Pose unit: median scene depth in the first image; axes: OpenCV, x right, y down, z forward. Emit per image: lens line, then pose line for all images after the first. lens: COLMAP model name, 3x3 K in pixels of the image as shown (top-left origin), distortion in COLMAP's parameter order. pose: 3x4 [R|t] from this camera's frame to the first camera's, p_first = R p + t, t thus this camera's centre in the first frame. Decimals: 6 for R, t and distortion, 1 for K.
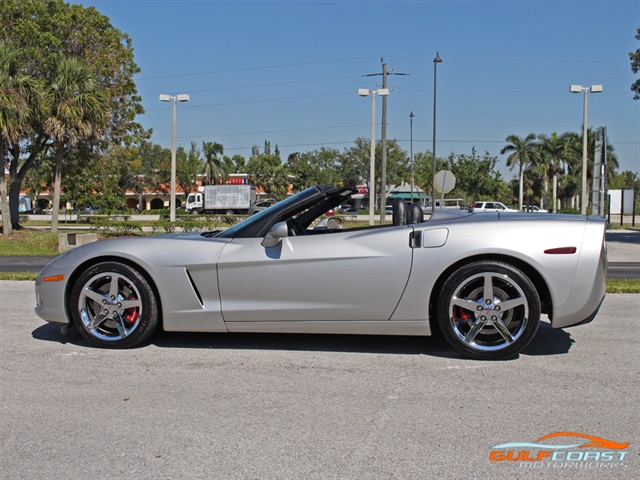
lens RADIAL K [[878.2, 0, 313.5], [0, 878.2, 242.2], [0, 0, 1]] dist [-0.070813, 0.000000]
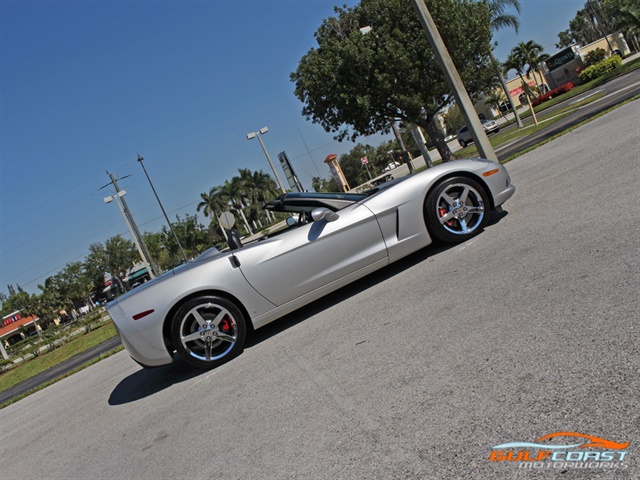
lens RADIAL K [[679.1, 0, 316.9], [0, 679.1, 245.9], [0, 0, 1]] dist [-0.113410, 0.000000]
pose [[0.827754, -0.416967, 0.375448, -0.109480], [0.440528, 0.897380, 0.025379, 0.001913], [-0.347502, 0.144388, 0.926496, -0.023469]]
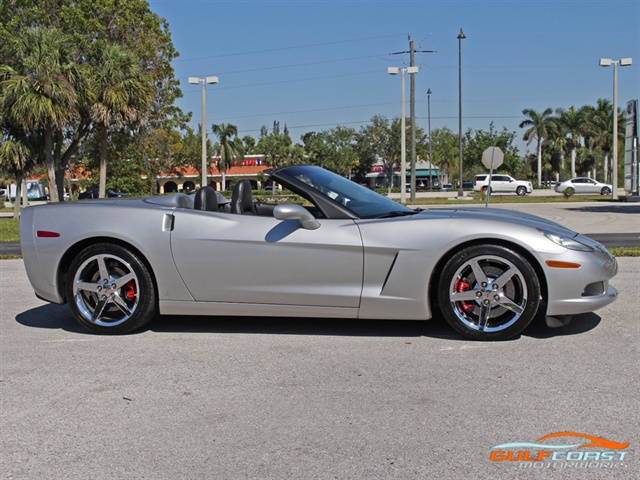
lens RADIAL K [[891.8, 0, 308.6], [0, 891.8, 237.6], [0, 0, 1]] dist [-0.078133, 0.000000]
pose [[0.999696, -0.022400, -0.010344, -0.040864], [0.022569, 0.999609, 0.016479, 0.001387], [0.009971, -0.016708, 0.999811, -0.027191]]
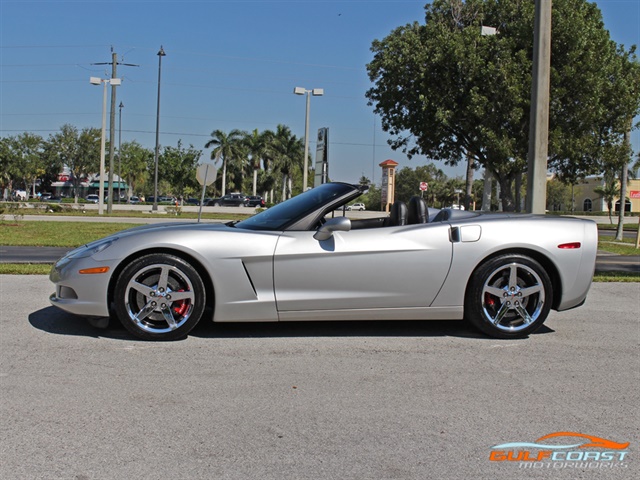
lens RADIAL K [[860.1, 0, 315.1], [0, 860.1, 227.2], [0, 0, 1]] dist [-0.077403, 0.000000]
pose [[0.933869, 0.014512, 0.357320, -0.066929], [-0.012606, 0.999891, -0.007663, -0.000339], [-0.357392, 0.002652, 0.933951, 0.004370]]
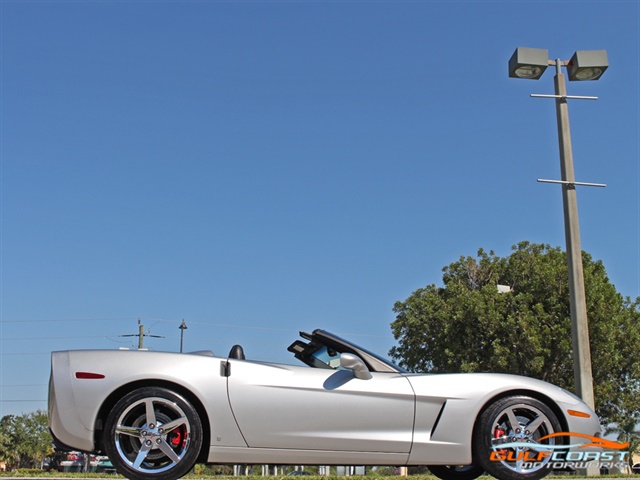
lens RADIAL K [[860.1, 0, 314.7], [0, 860.1, 251.9], [0, 0, 1]] dist [-0.077403, 0.000000]
pose [[0.935716, 0.093376, 0.340171, -0.107364], [0.013208, 0.954379, -0.298306, 0.027399], [-0.352507, 0.283622, 0.891794, -0.020556]]
